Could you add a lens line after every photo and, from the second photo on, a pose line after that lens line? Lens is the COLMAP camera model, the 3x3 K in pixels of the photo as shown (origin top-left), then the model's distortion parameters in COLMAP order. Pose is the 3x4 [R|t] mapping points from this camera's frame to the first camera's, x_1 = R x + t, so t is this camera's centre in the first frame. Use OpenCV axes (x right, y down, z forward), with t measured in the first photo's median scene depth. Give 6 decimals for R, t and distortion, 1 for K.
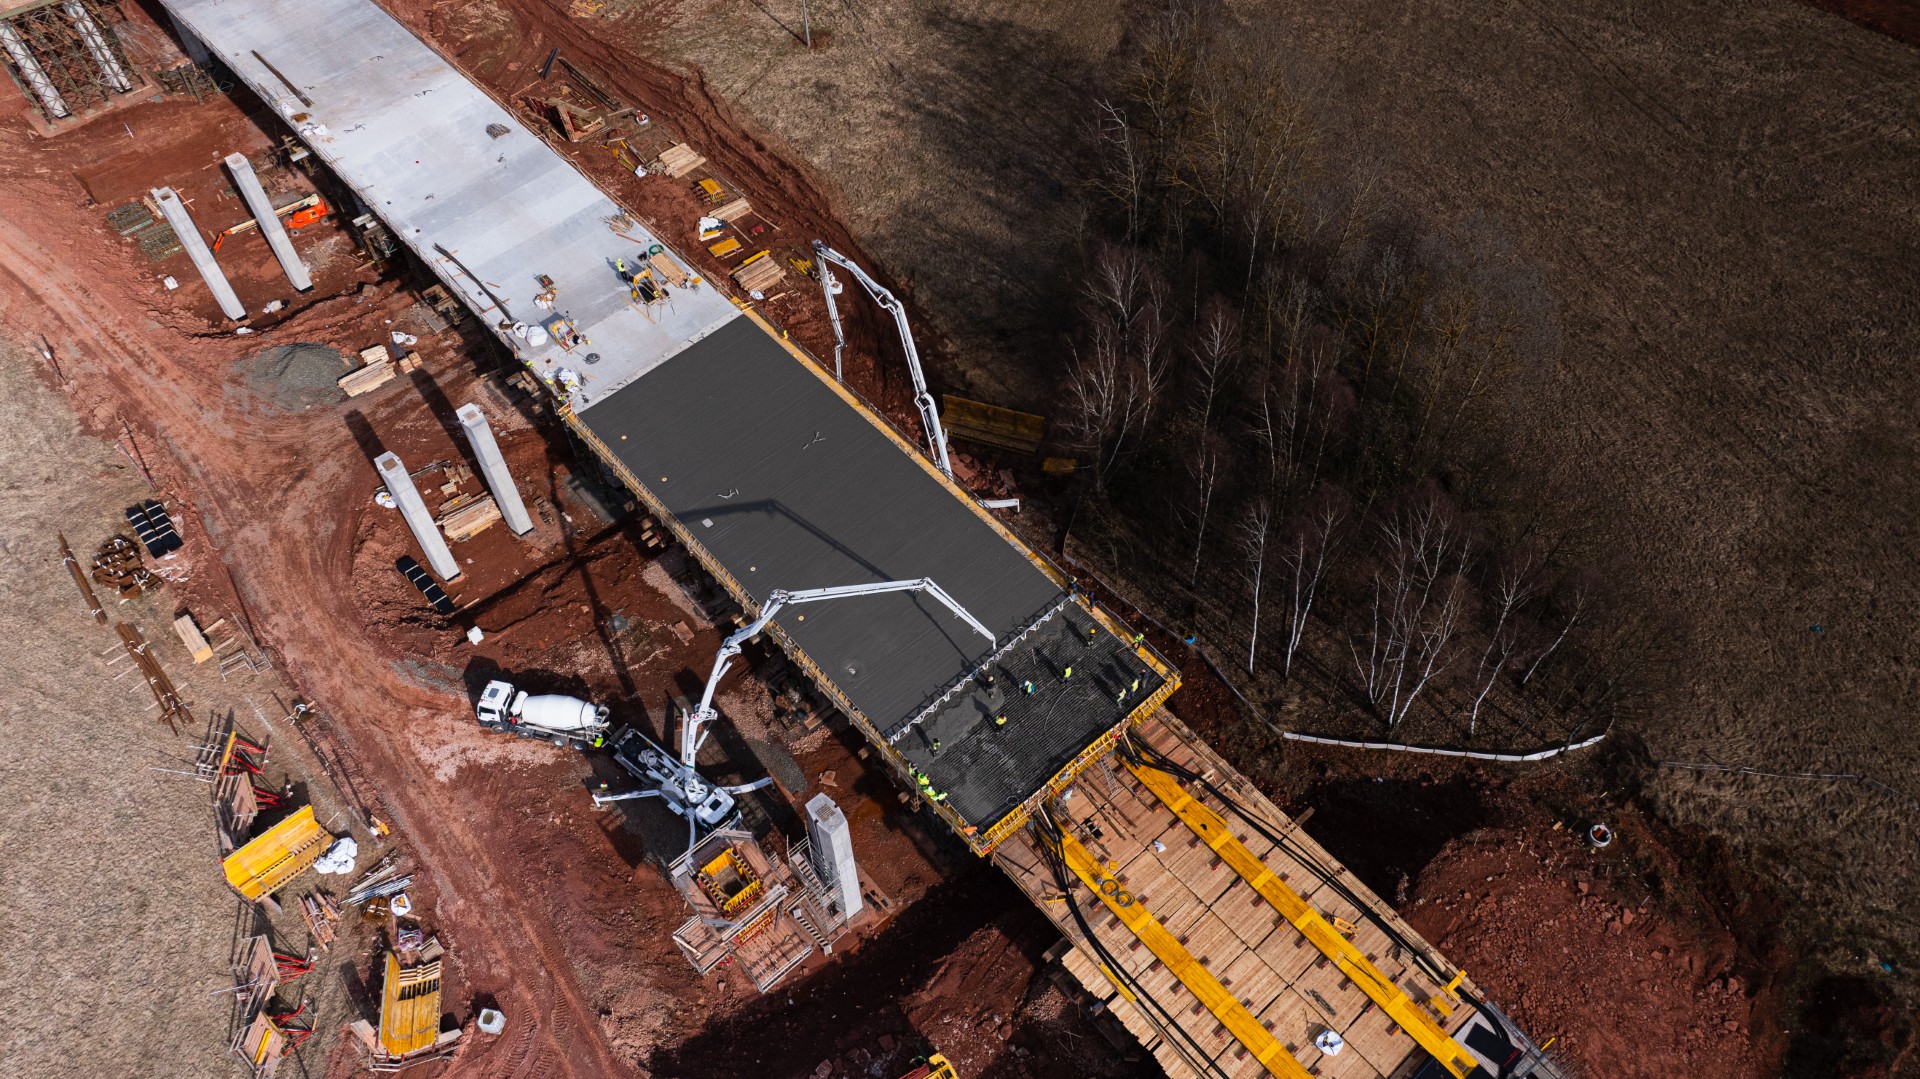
lens RADIAL K [[1355.2, 0, 967.9], [0, 1355.2, 533.1], [0, 0, 1]] dist [-0.034264, 0.036371]
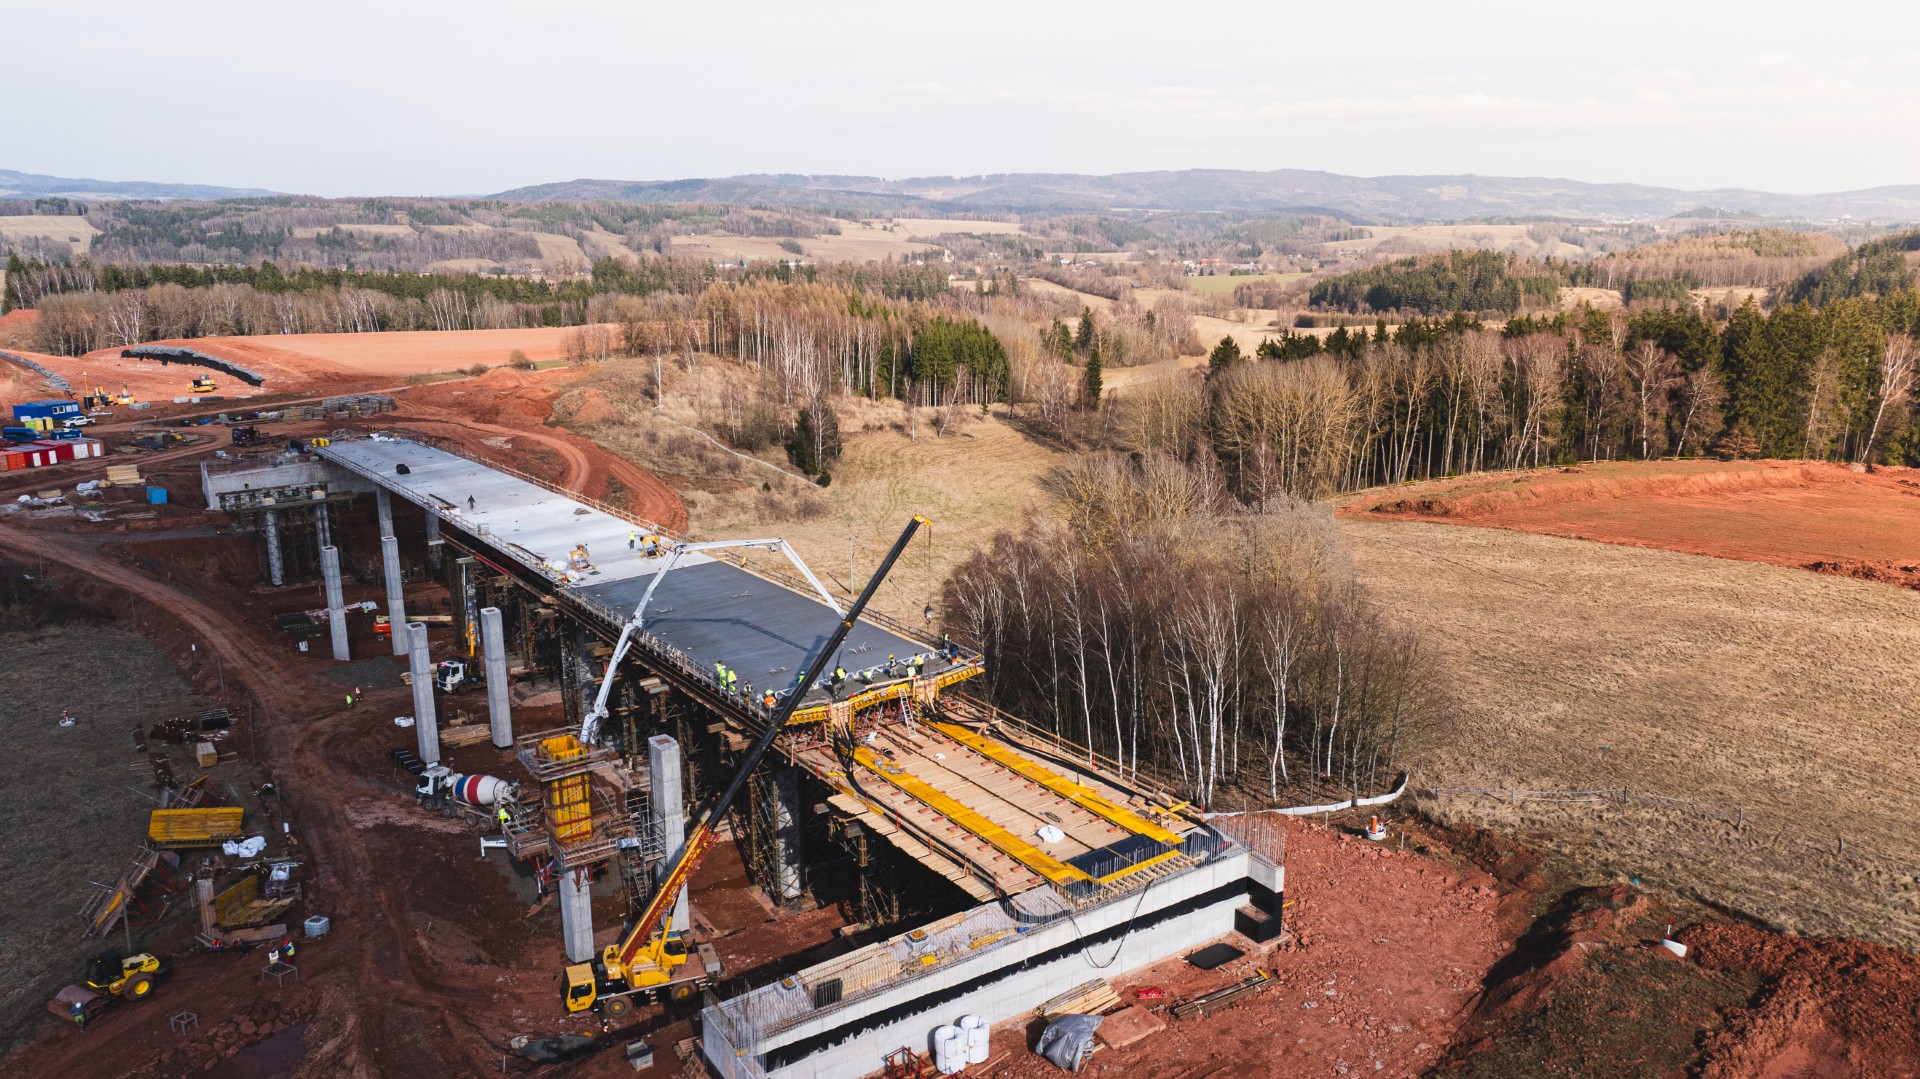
lens RADIAL K [[1355.2, 0, 969.6], [0, 1355.2, 528.4], [0, 0, 1]] dist [-0.034264, 0.036371]
pose [[0.991983, 0.030614, -0.122609, 0.260772], [-0.102334, 0.763862, -0.637215, 0.699522], [0.074149, 0.644653, 0.760871, 0.025333]]
